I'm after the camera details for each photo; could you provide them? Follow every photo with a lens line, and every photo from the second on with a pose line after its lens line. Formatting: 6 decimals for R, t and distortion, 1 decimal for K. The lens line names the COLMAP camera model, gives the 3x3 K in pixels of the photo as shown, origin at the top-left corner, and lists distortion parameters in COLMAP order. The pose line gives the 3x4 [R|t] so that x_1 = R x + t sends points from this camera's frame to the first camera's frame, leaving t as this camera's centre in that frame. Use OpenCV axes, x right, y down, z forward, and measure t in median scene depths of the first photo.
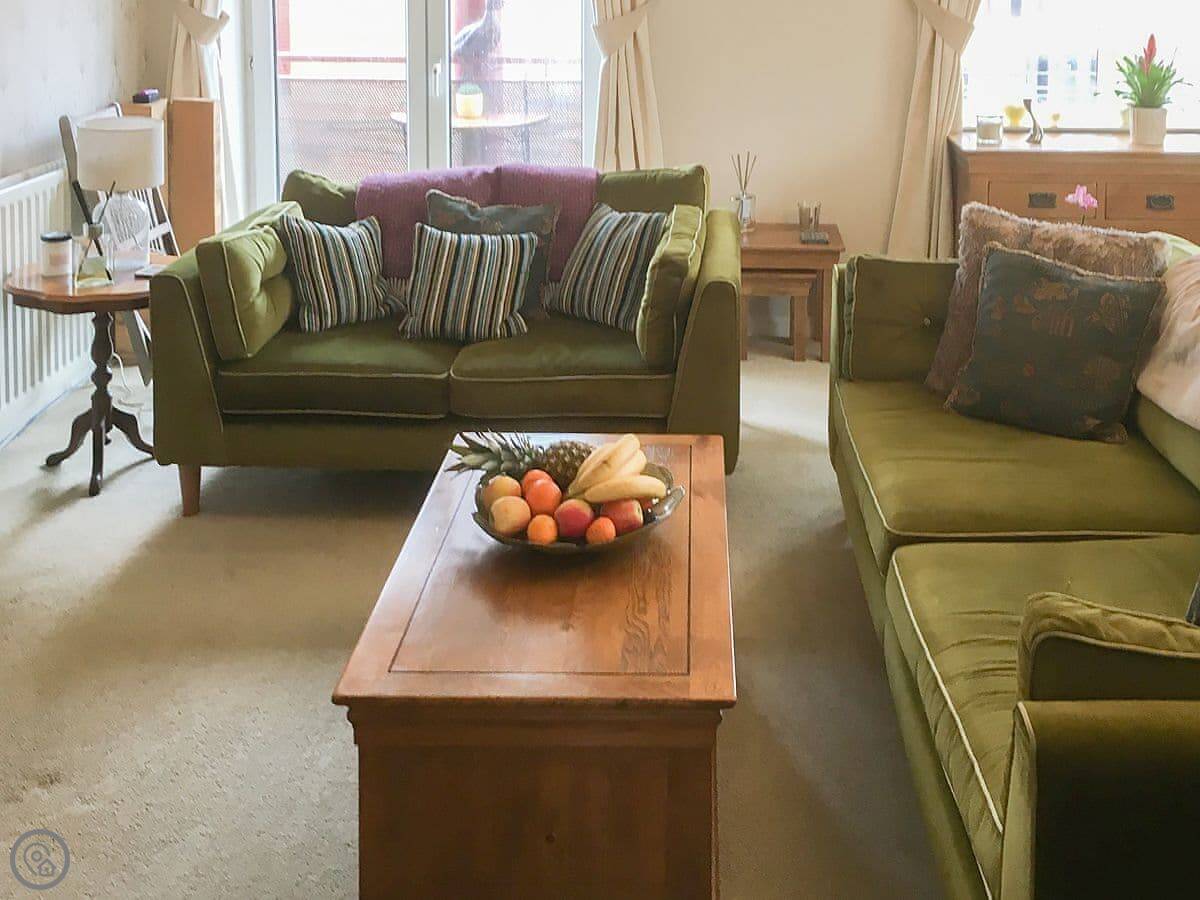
lens RADIAL K [[2357.3, 0, 600.0], [0, 2357.3, 450.0], [0, 0, 1]] dist [0.352999, -1.889847]
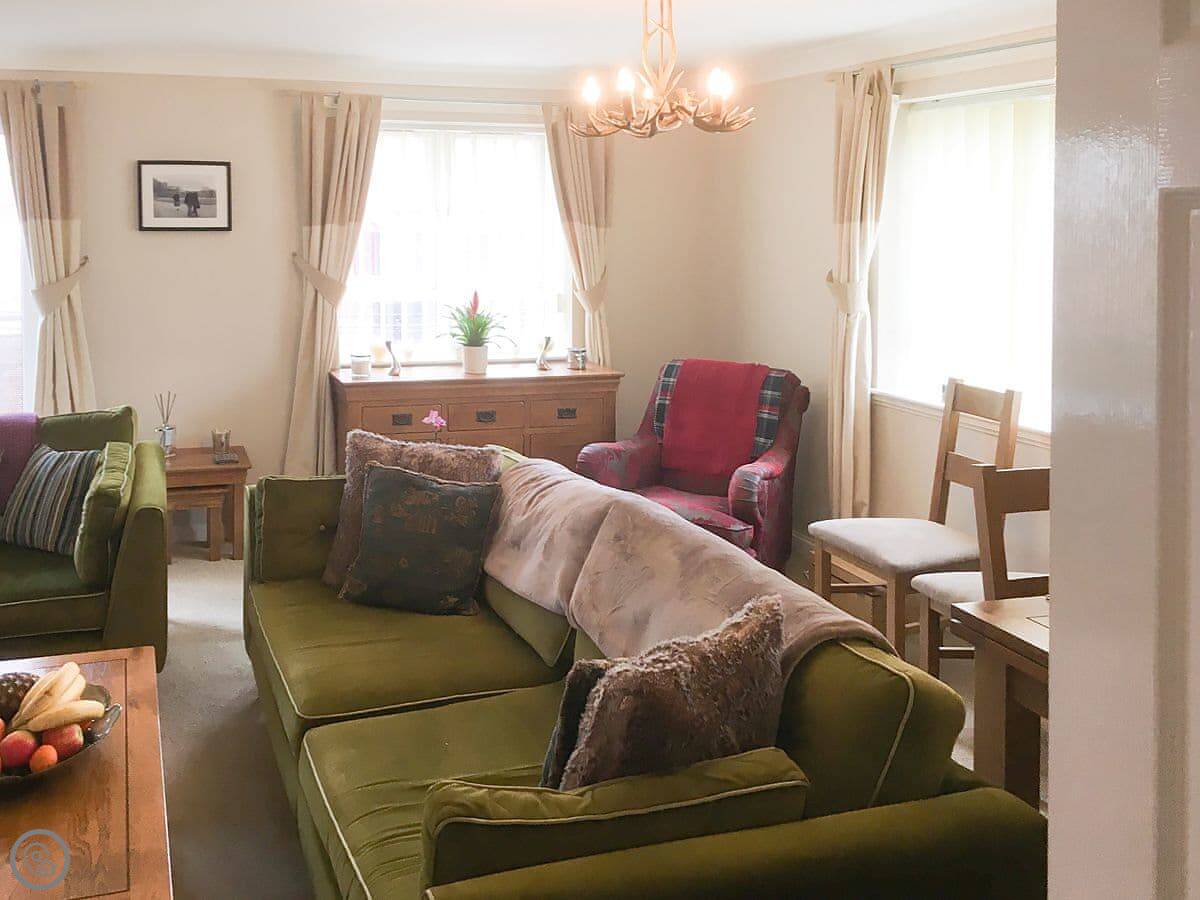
lens RADIAL K [[2357.3, 0, 600.0], [0, 2357.3, 450.0], [0, 0, 1]] dist [0.352999, -1.889847]
pose [[0.973502, -0.011963, 0.228366, -0.000254], [0.040504, 0.991862, -0.120703, 0.055948], [-0.225064, 0.126754, 0.966064, -0.198602]]
